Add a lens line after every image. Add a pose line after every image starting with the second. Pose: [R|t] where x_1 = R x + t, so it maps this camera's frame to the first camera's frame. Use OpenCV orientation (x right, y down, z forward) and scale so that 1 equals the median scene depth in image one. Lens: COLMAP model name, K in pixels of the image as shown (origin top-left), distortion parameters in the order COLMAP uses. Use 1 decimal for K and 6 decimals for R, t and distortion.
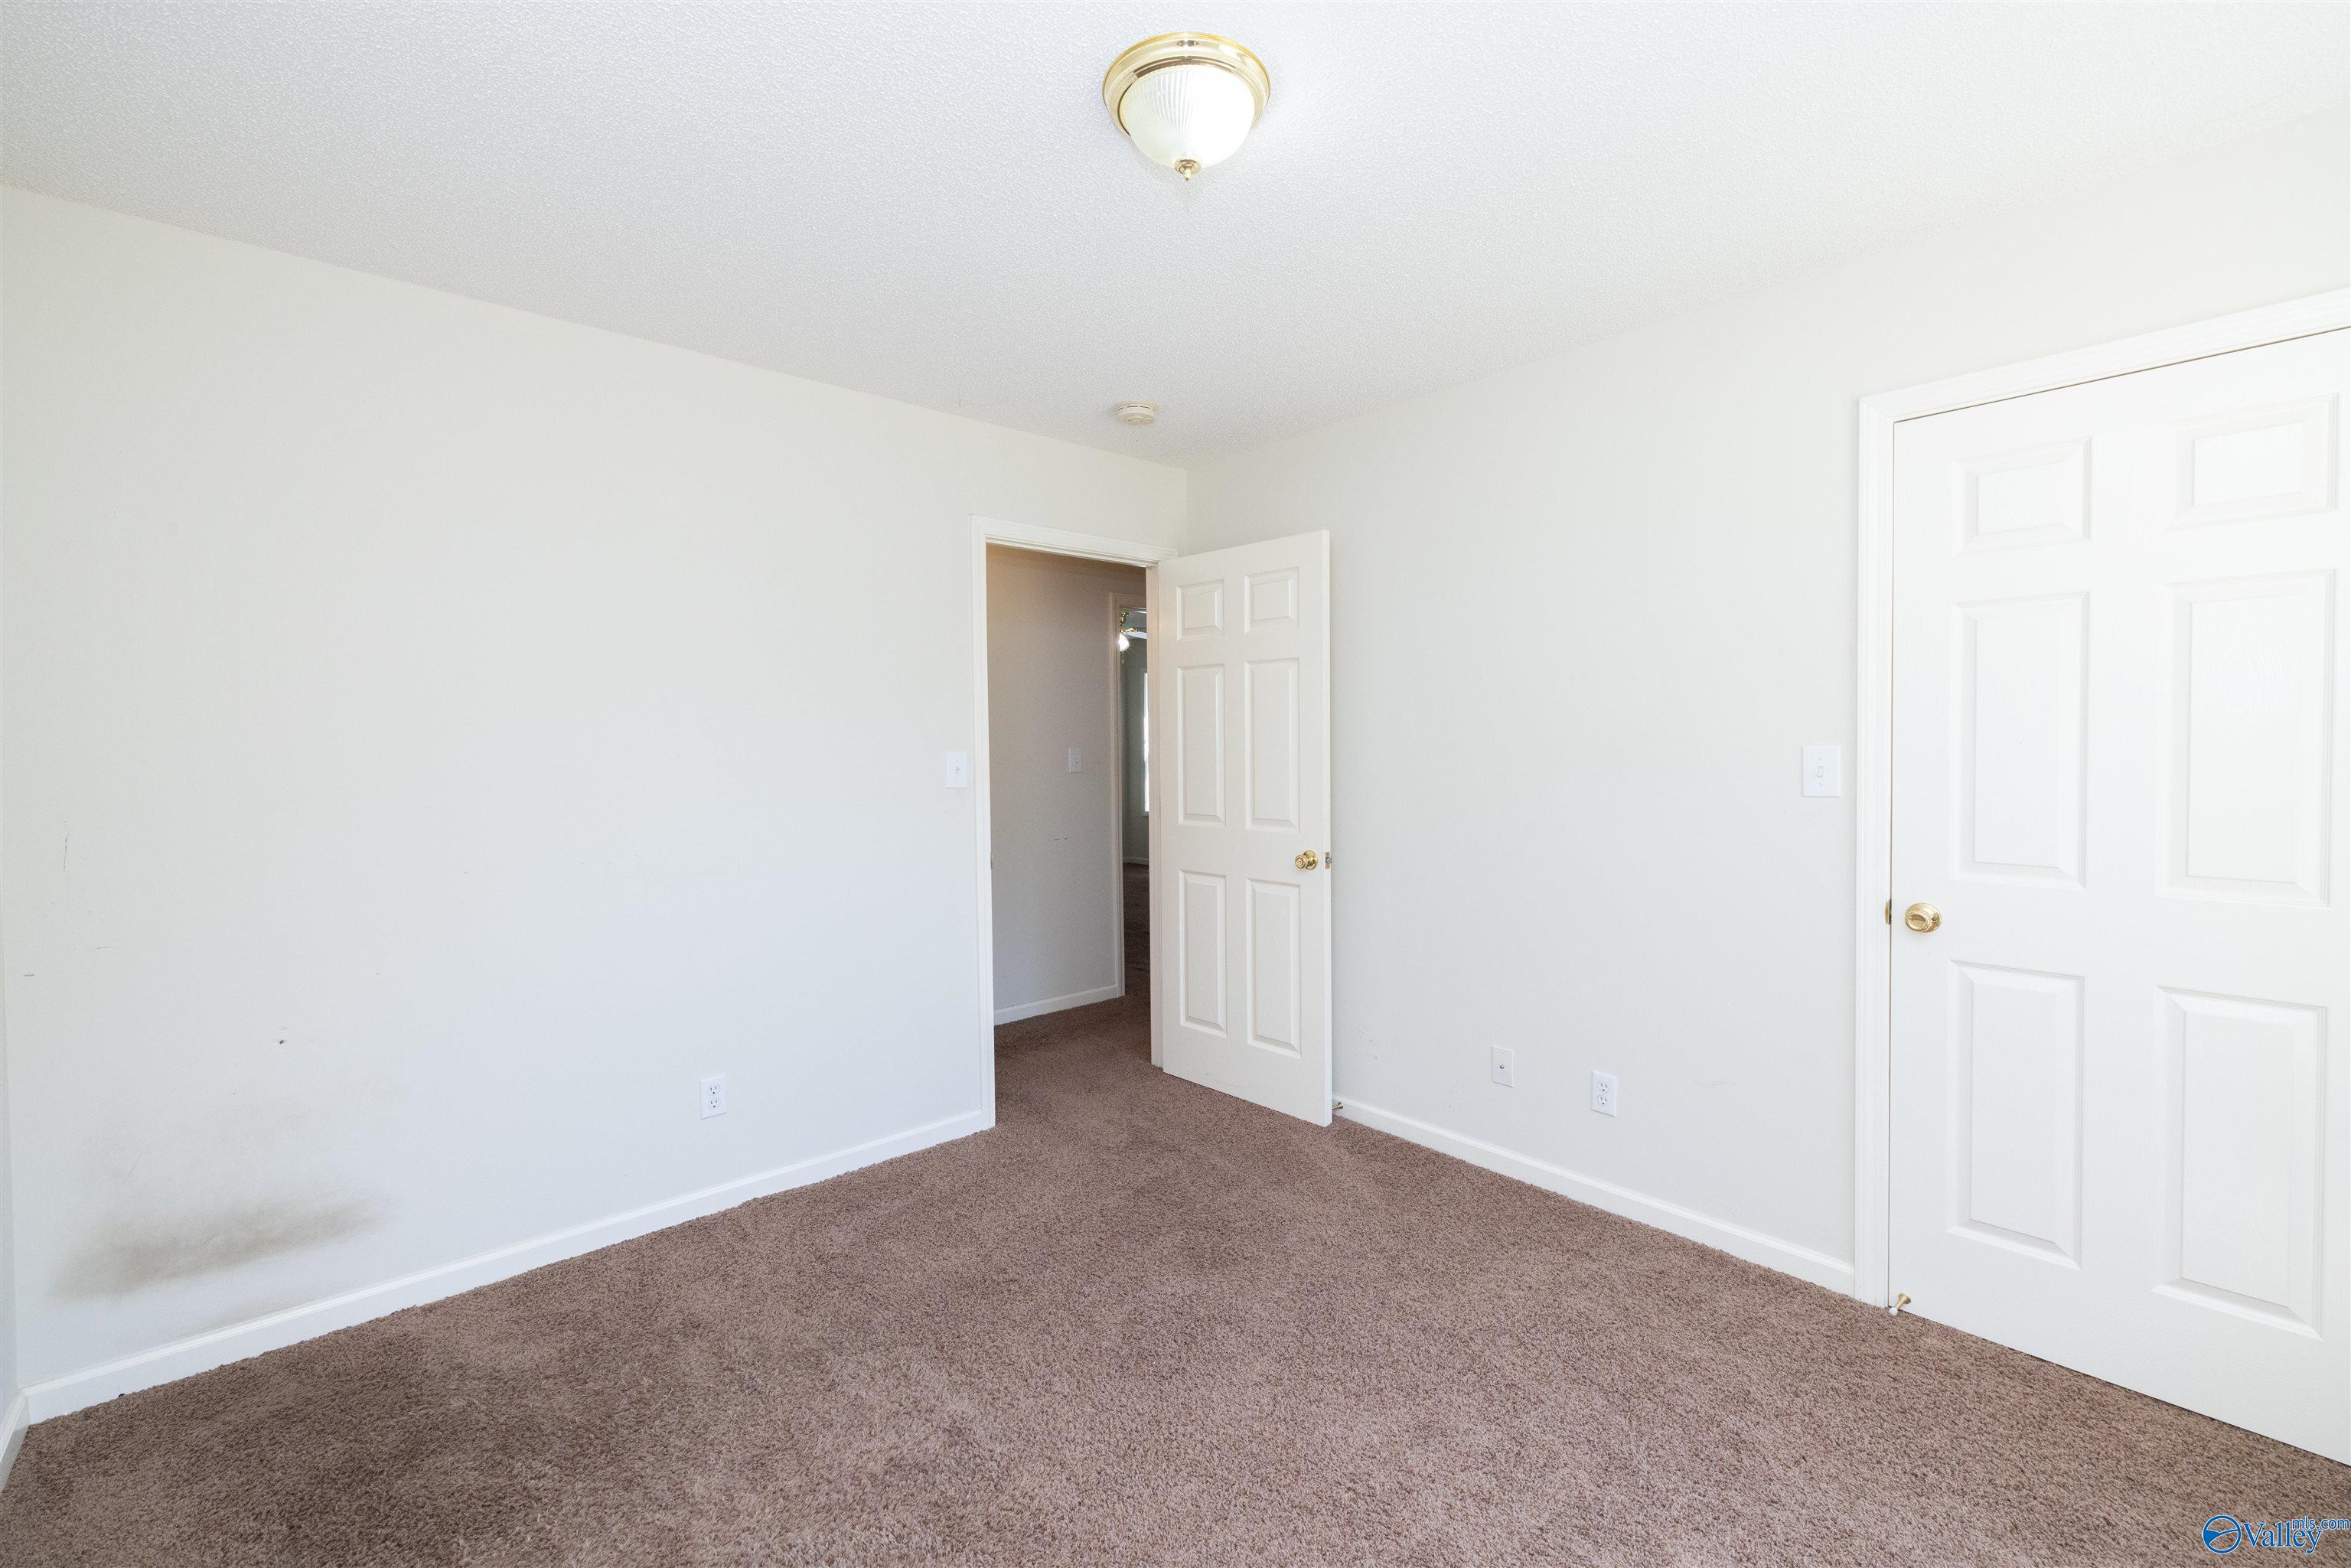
lens RADIAL K [[981.3, 0, 1197.9], [0, 981.3, 770.9], [0, 0, 1]] dist [-0.008423, 0.000620]
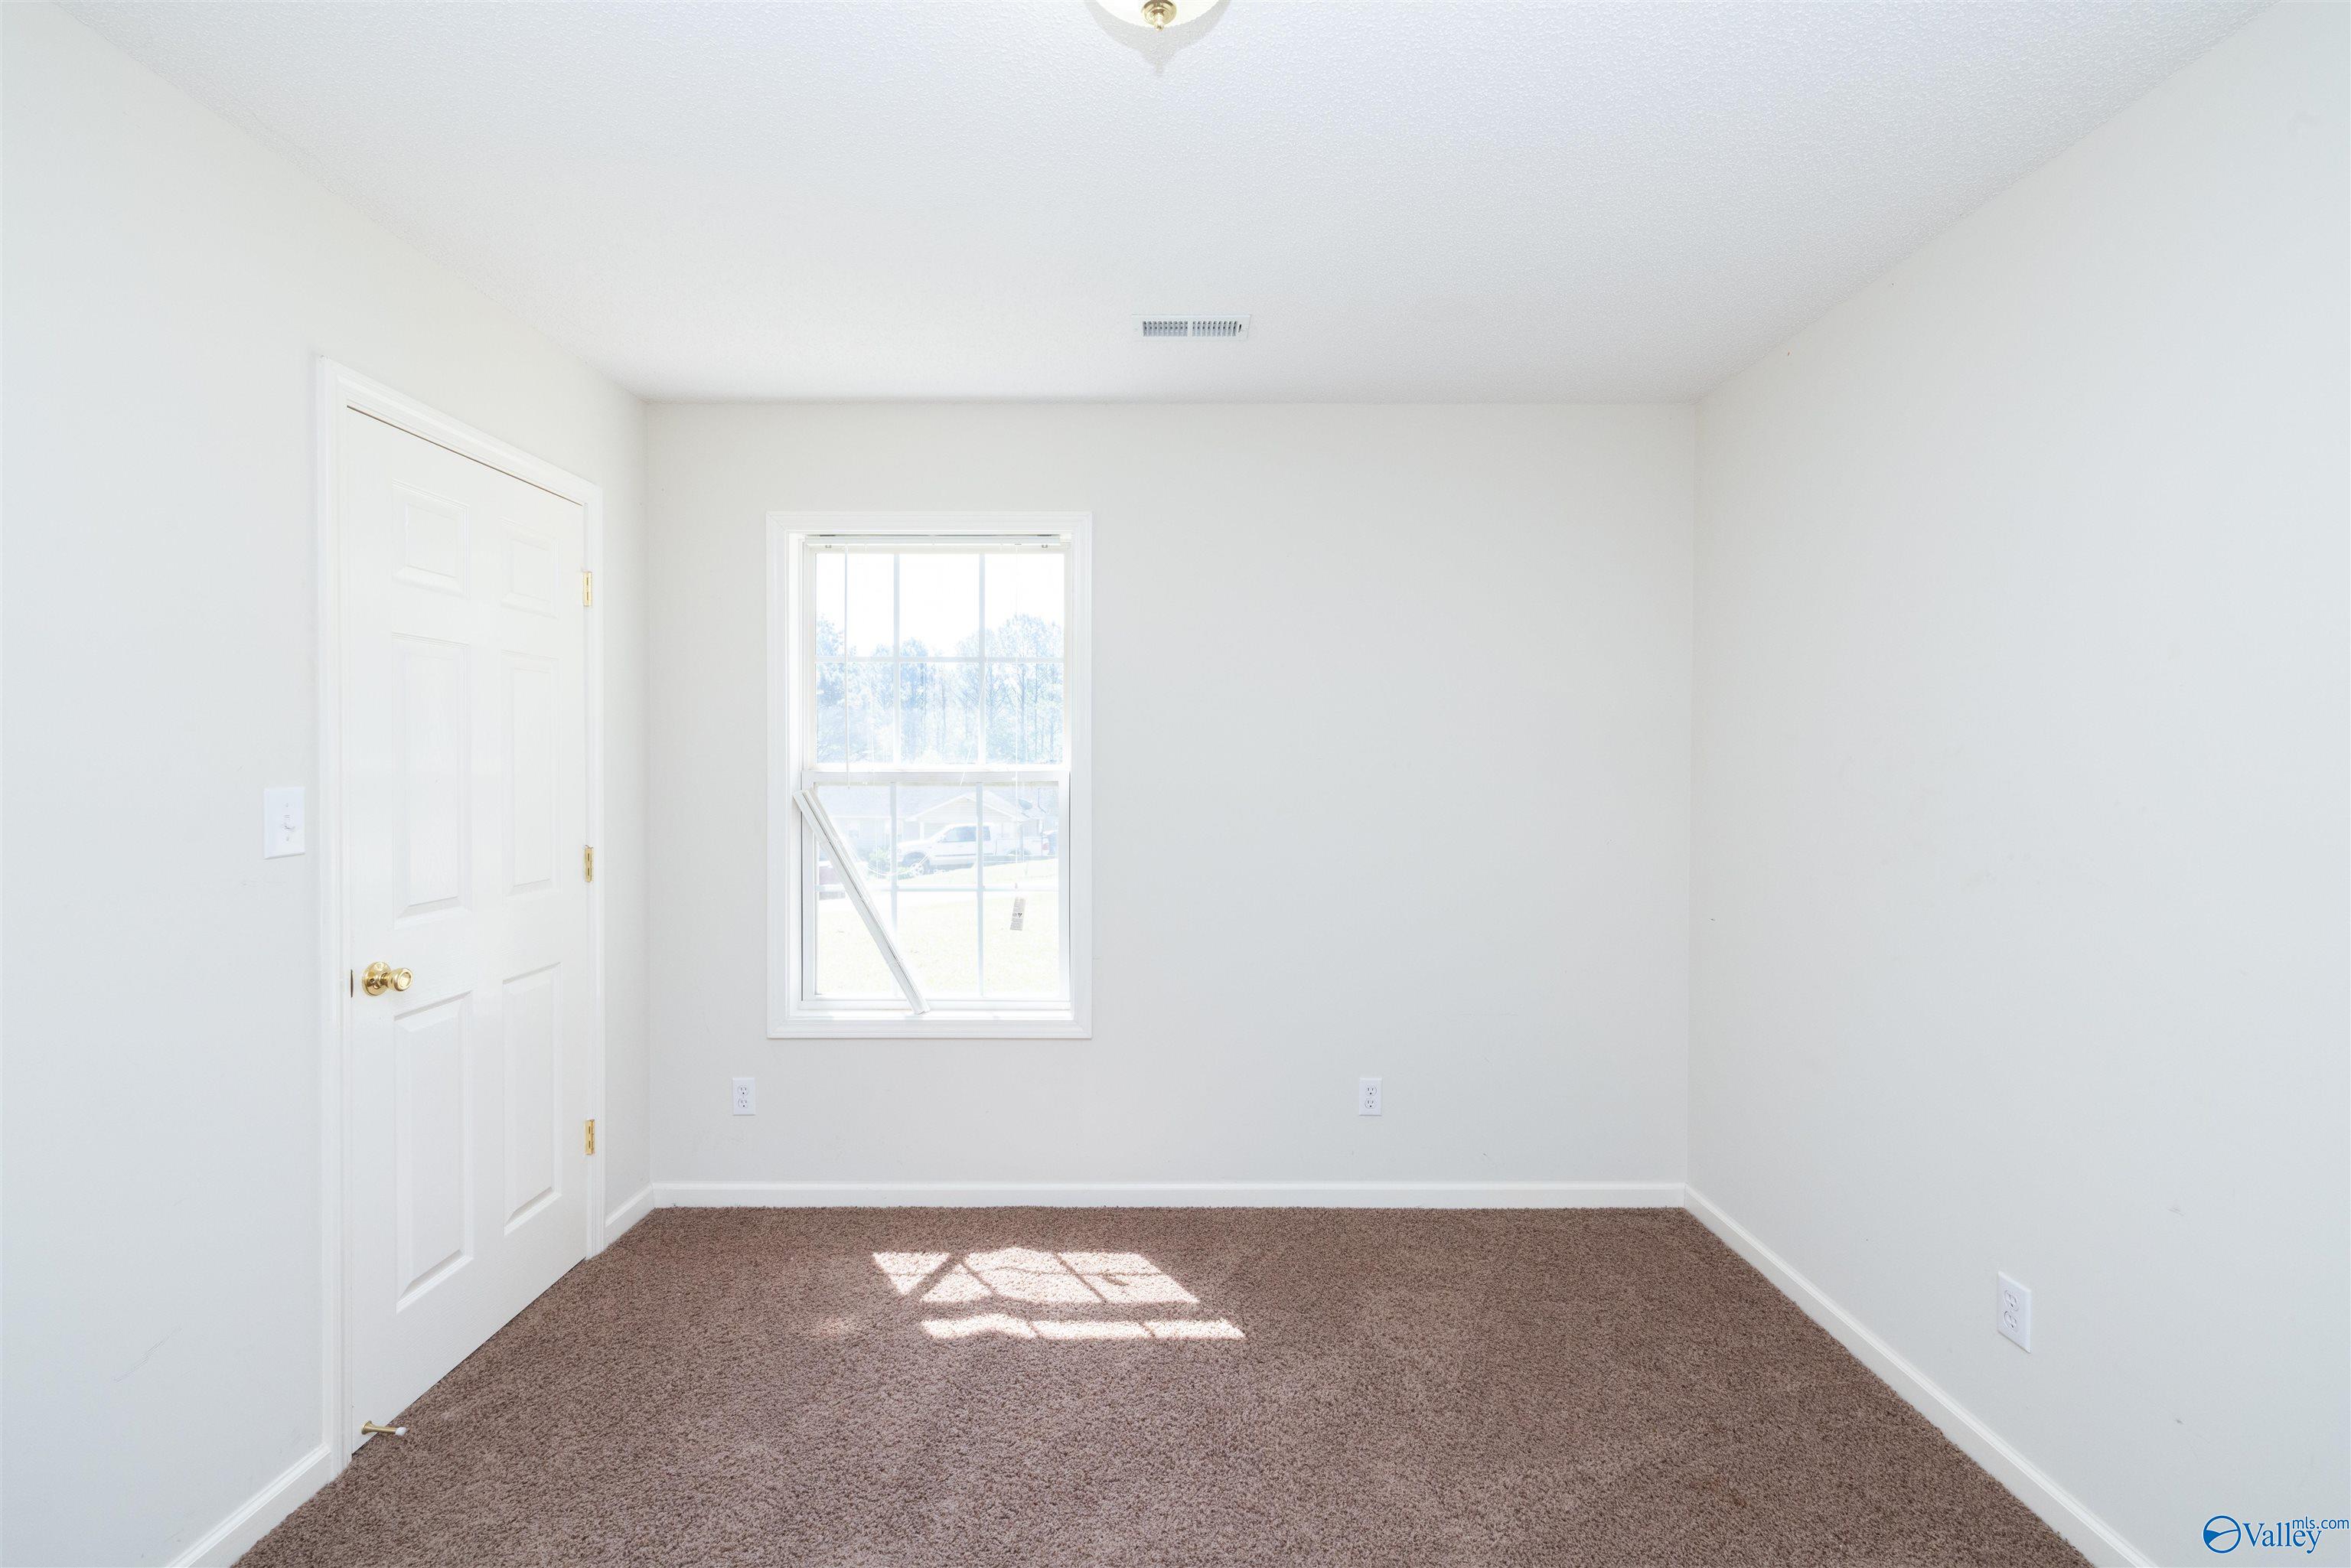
lens RADIAL K [[981.3, 0, 1170.1], [0, 981.3, 771.4], [0, 0, 1]] dist [-0.008423, 0.000620]
pose [[-0.748934, 0.004449, 0.662630, -0.362457], [0.023517, 0.999526, 0.019869, -0.036545], [-0.662228, 0.030464, -0.748683, 1.110445]]
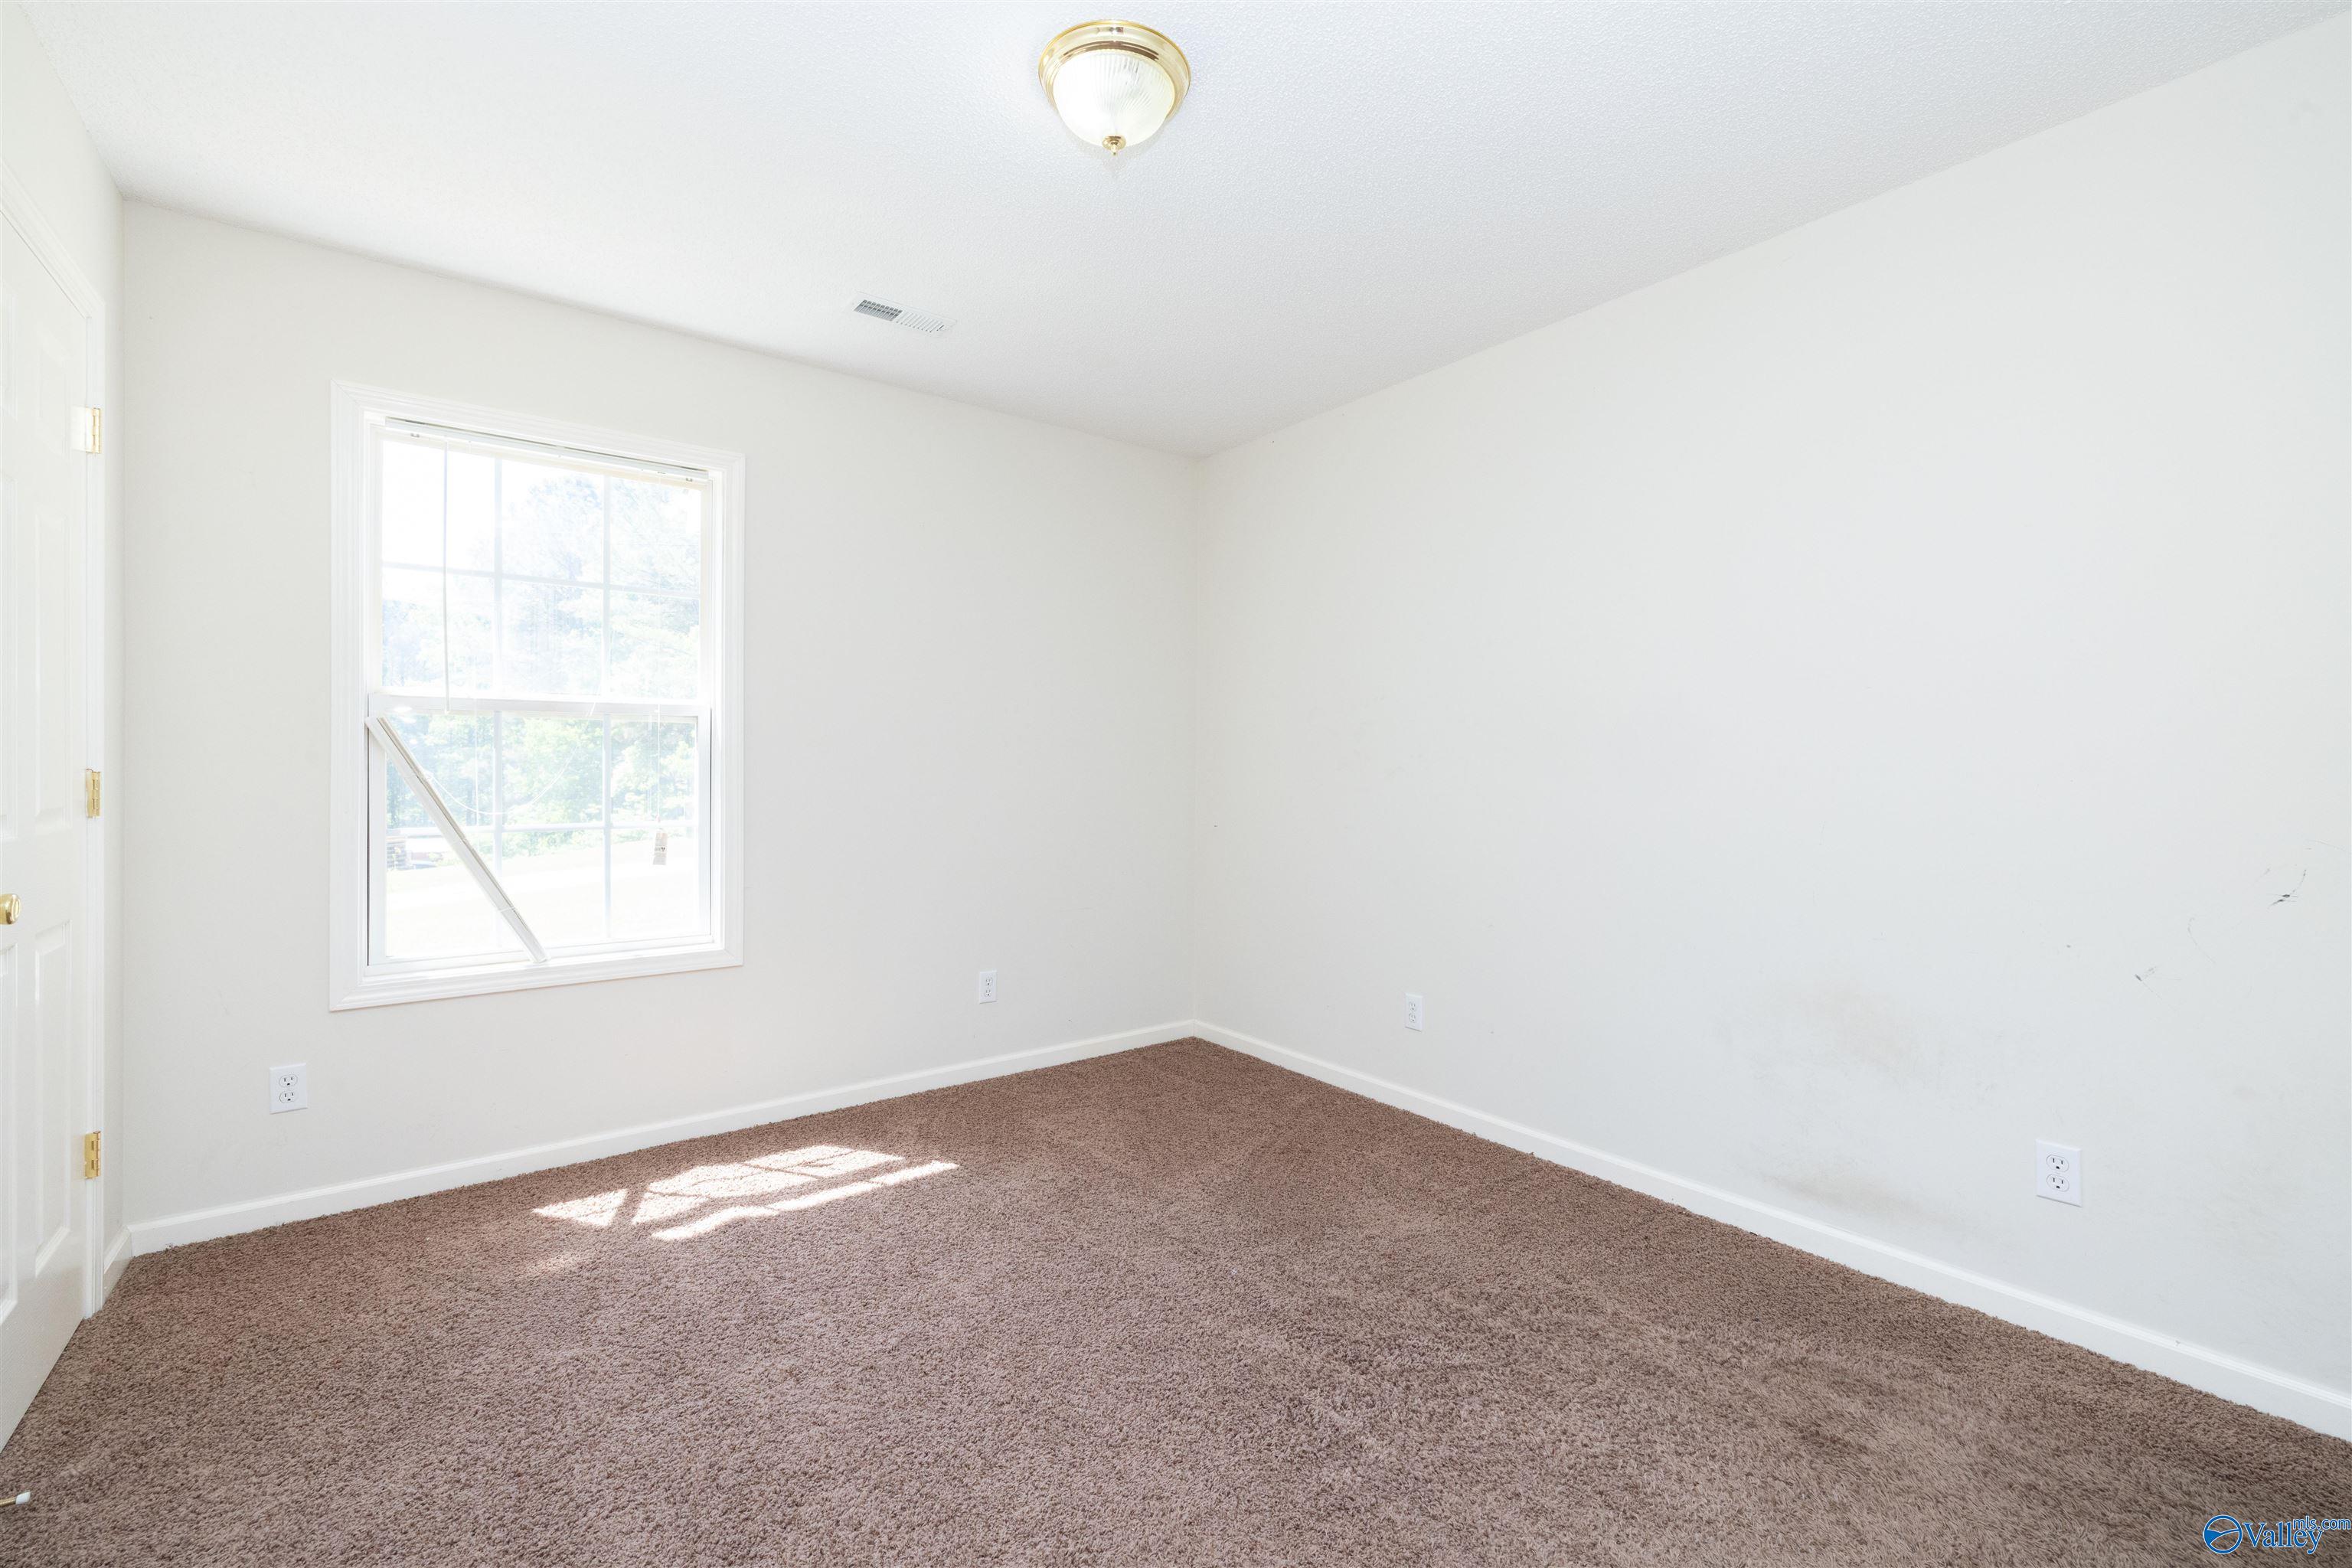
lens RADIAL K [[981.7, 0, 1169.2], [0, 981.7, 781.3], [0, 0, 1]] dist [-0.008423, 0.000620]
pose [[-0.997258, 0.007150, 0.073662, -0.111346], [0.009540, 0.999438, 0.032141, 0.048836], [-0.073391, 0.032755, -0.996765, 1.492211]]
